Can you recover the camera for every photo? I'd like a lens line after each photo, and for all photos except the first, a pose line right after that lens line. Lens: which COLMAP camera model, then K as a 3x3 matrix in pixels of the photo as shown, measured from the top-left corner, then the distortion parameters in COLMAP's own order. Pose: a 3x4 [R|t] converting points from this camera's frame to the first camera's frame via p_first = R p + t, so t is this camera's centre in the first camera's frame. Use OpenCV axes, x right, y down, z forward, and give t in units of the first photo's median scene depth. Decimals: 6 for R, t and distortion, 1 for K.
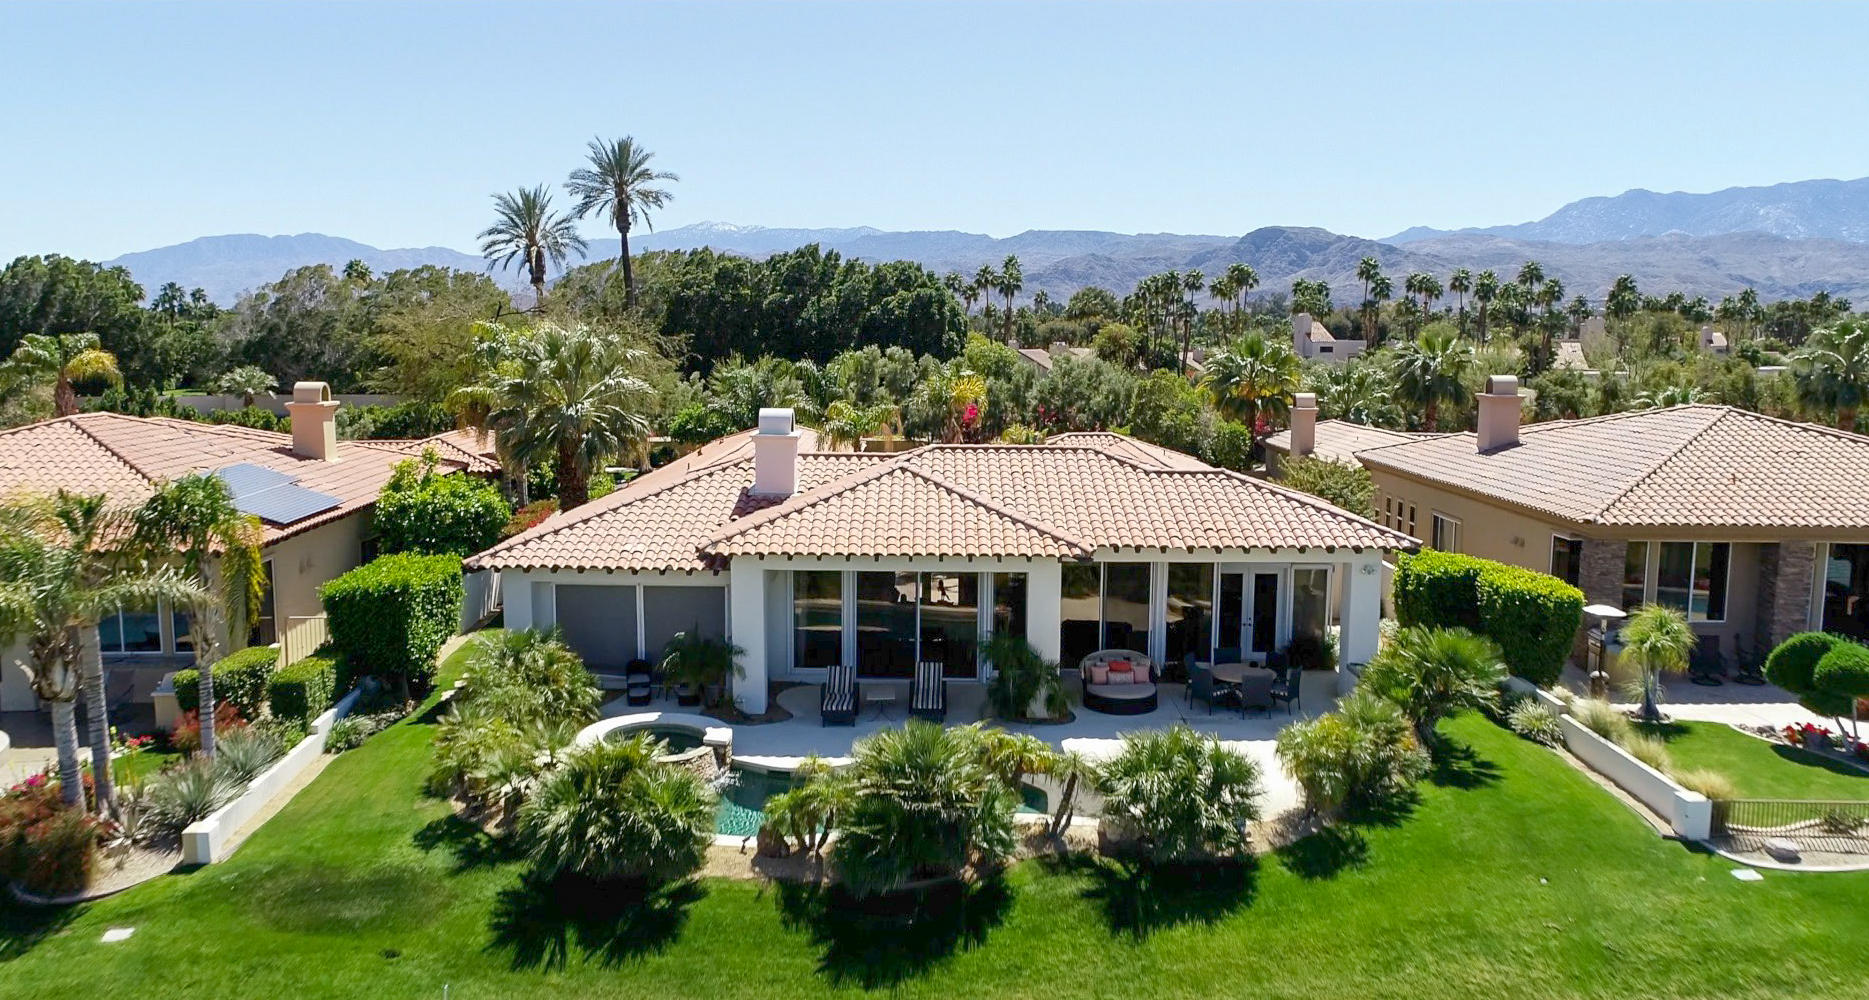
lens RADIAL K [[1357.7, 0, 934.5], [0, 1357.7, 500.0], [0, 0, 1]] dist [-0.009783, -0.000635]
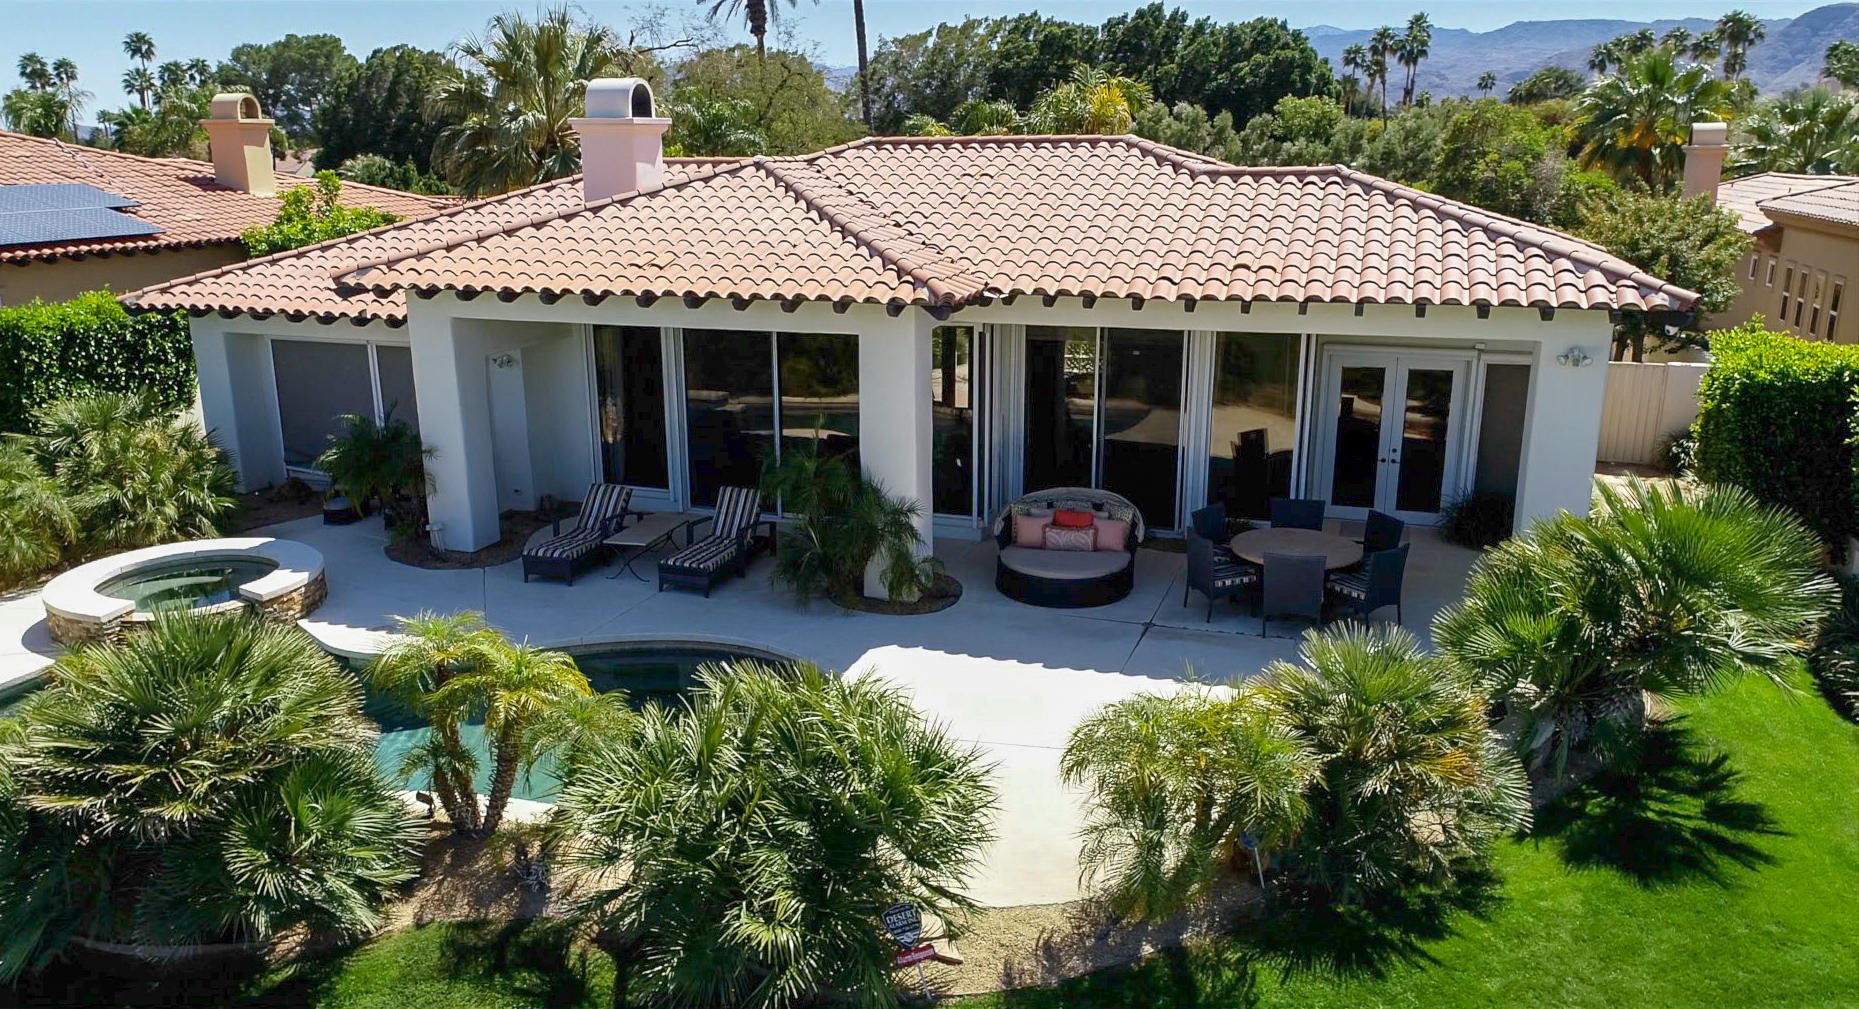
lens RADIAL K [[1348.1, 0, 929.5], [0, 1348.1, 504.5], [0, 0, 1]] dist [0.001552, -0.003316]
pose [[0.945122, 0.069143, -0.319317, 0.239982], [-0.026318, 0.990286, 0.136533, 0.040825], [0.325655, -0.120636, 0.937761, 0.437166]]
